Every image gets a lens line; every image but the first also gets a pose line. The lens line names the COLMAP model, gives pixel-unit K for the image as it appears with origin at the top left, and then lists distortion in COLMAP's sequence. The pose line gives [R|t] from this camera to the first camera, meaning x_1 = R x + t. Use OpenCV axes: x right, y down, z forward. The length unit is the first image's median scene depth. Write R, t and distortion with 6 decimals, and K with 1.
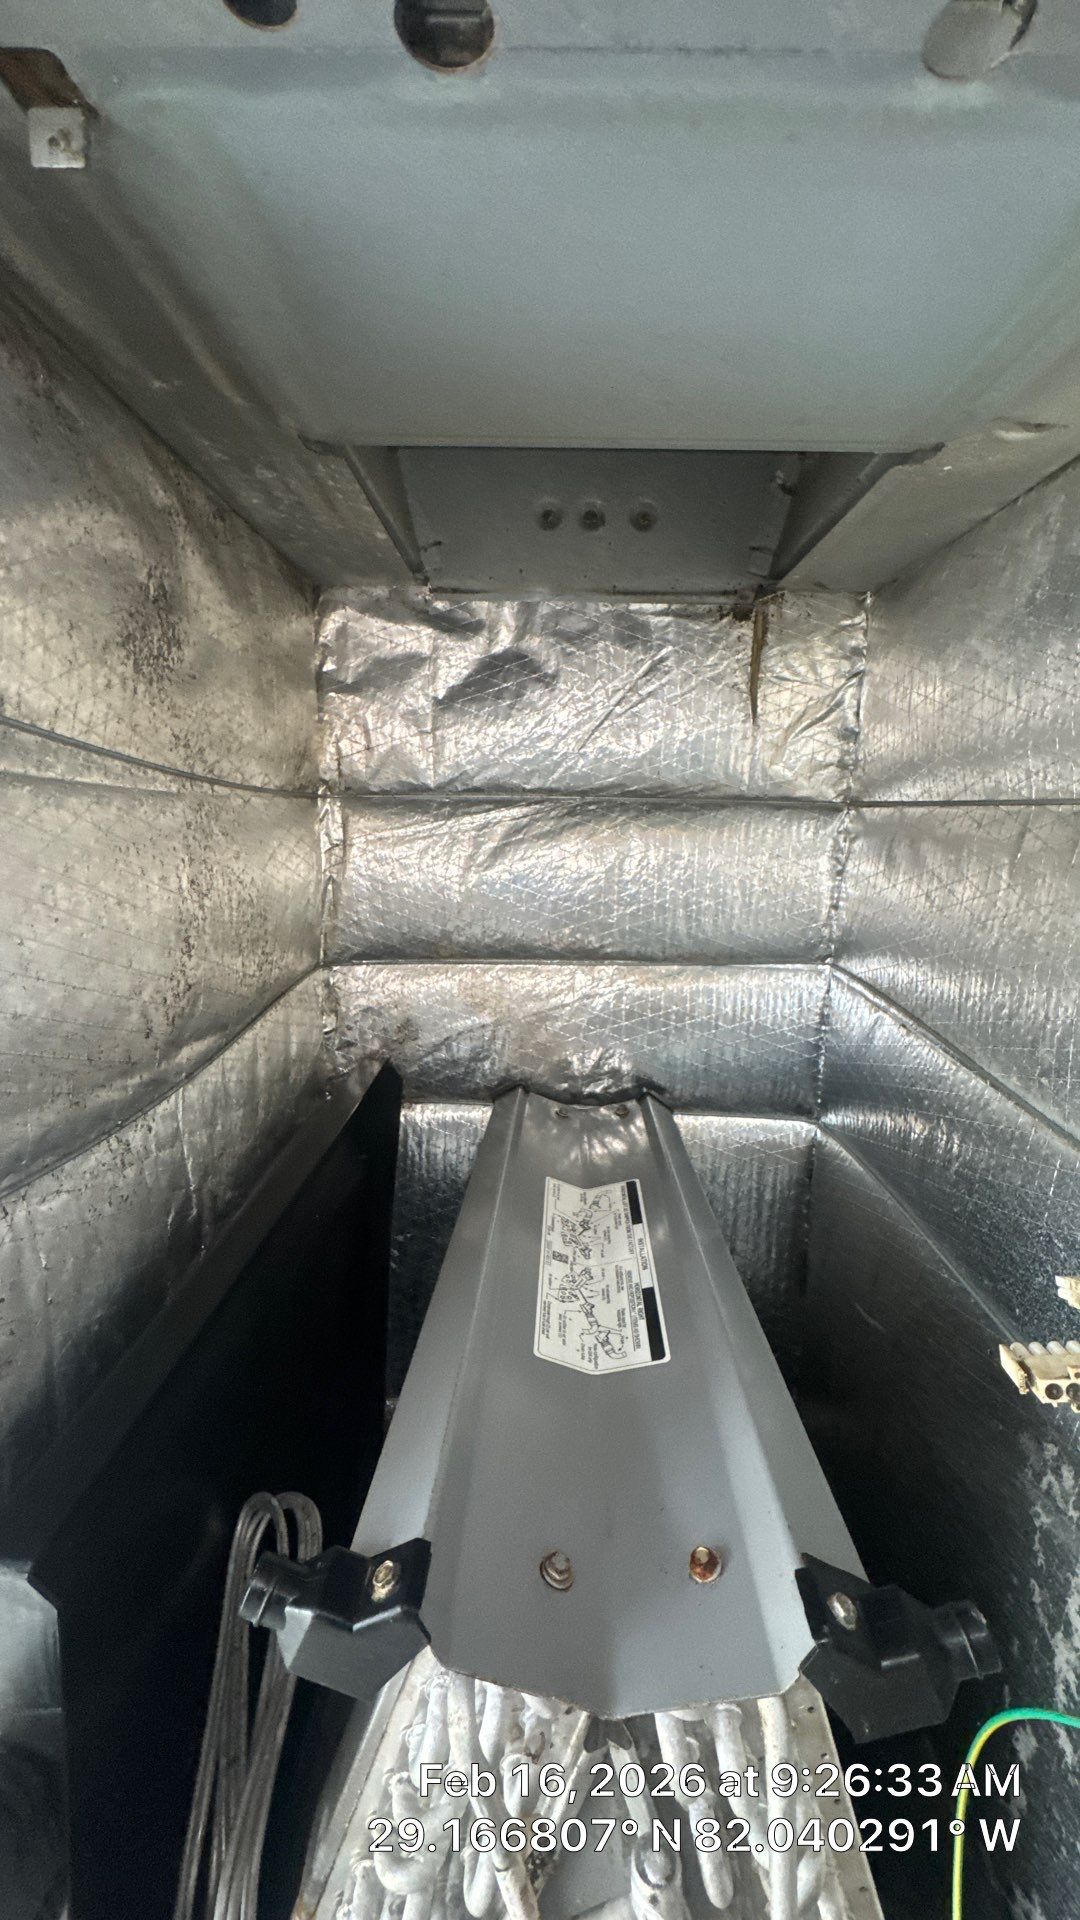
lens RADIAL K [[764.9, 0, 545.4], [0, 764.9, 957.0], [0, 0, 1]] dist [-0.007632, 0.000684]
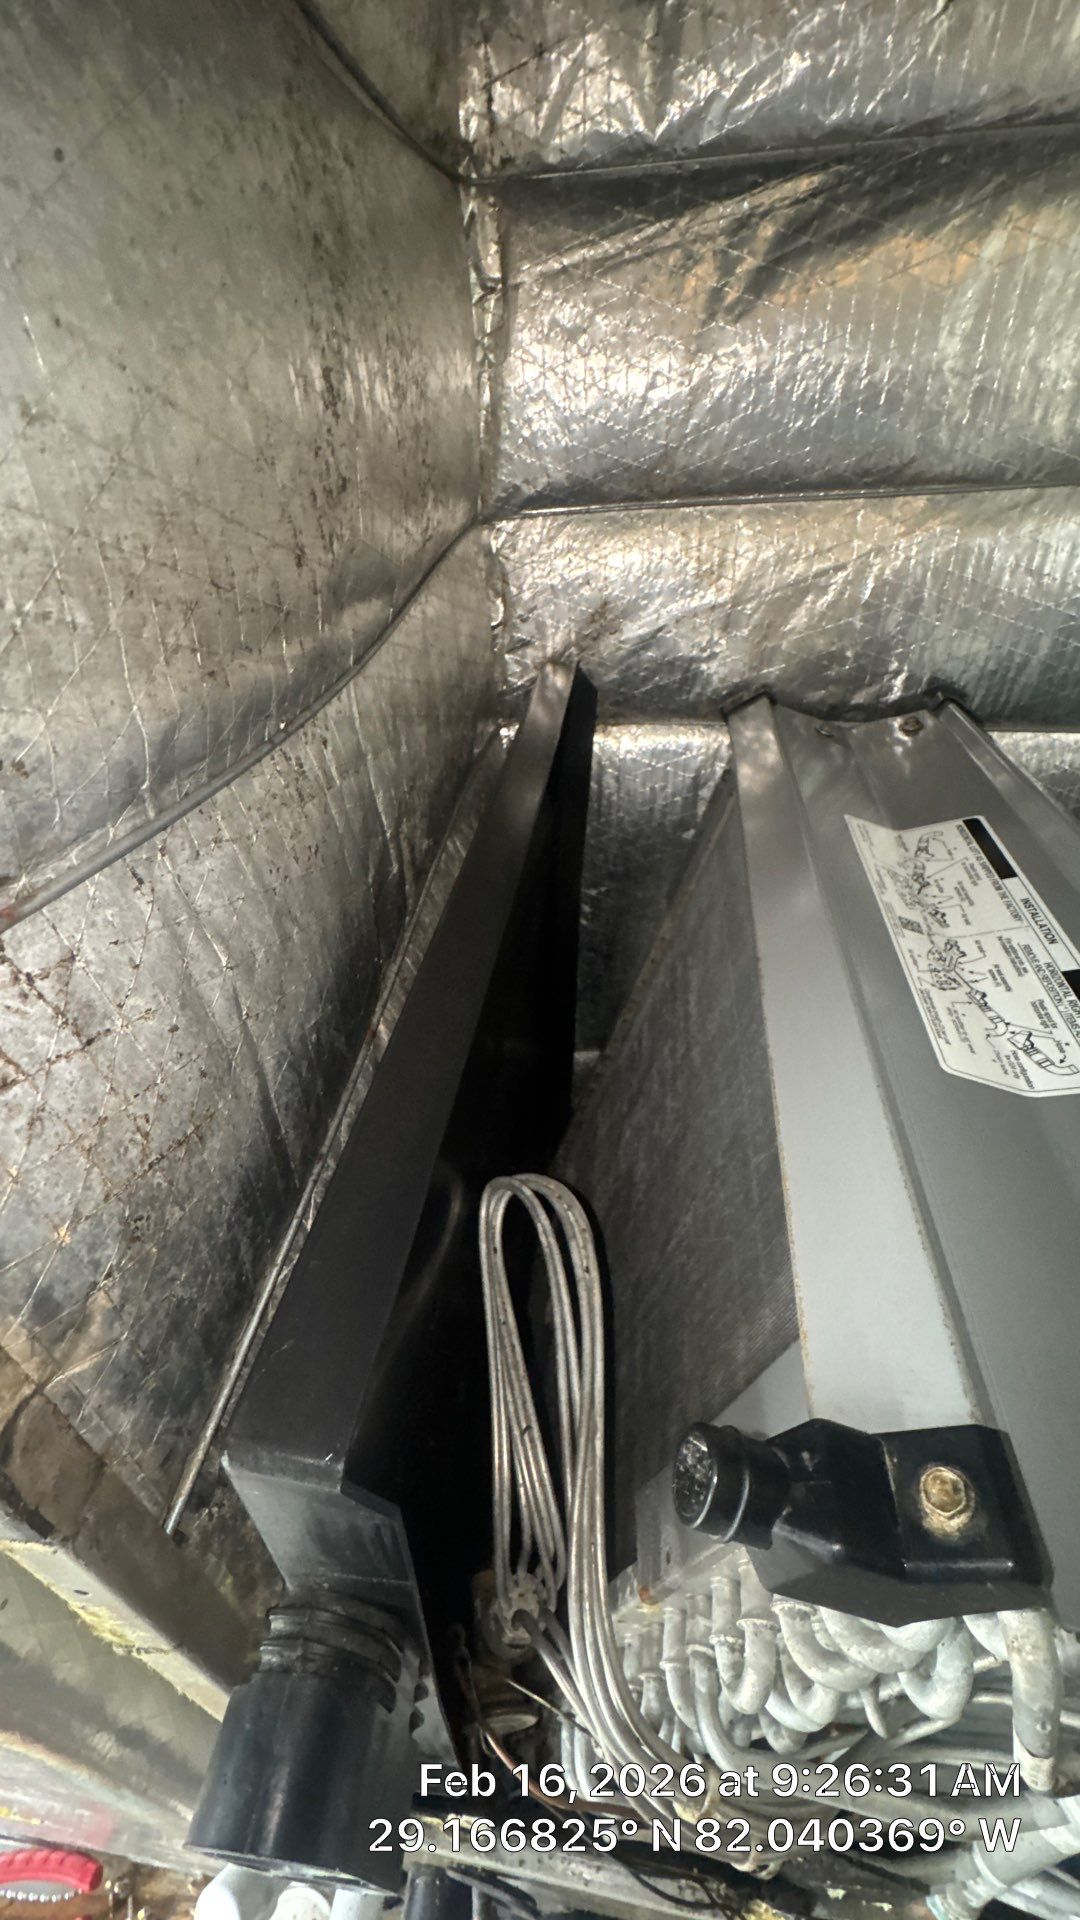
lens RADIAL K [[764.9, 0, 540.9], [0, 764.9, 956.2], [0, 0, 1]] dist [-0.007632, 0.000684]
pose [[0.992902, 0.005558, -0.118804, -0.194856], [0.046477, 0.901346, 0.430598, 0.089263], [0.109477, -0.433063, 0.894691, 0.282538]]
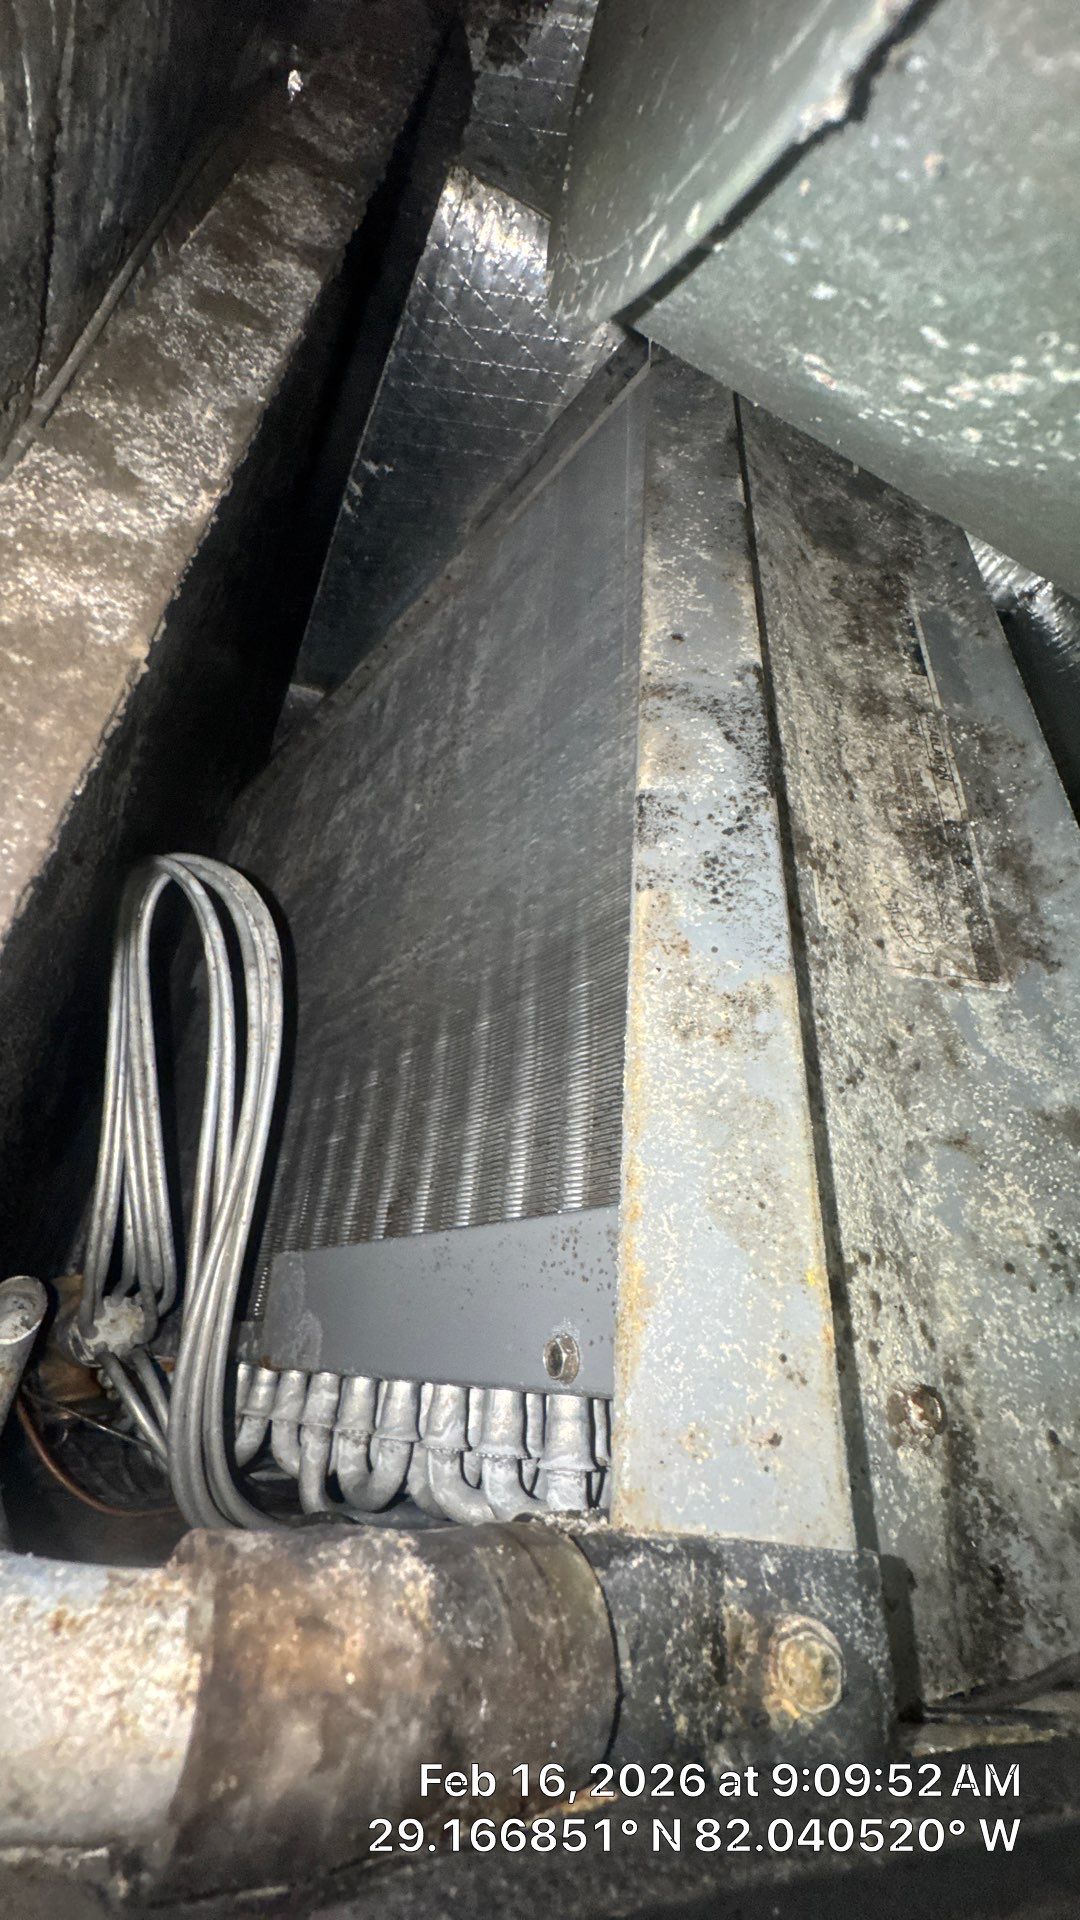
lens RADIAL K [[764.9, 0, 544.6], [0, 764.9, 975.3], [0, 0, 1]] dist [-0.007632, 0.000684]
pose [[0.916548, 0.226268, 0.329762, -0.230123], [-0.398836, 0.577947, 0.711974, 0.166859], [-0.029488, -0.784079, 0.619960, 0.440606]]
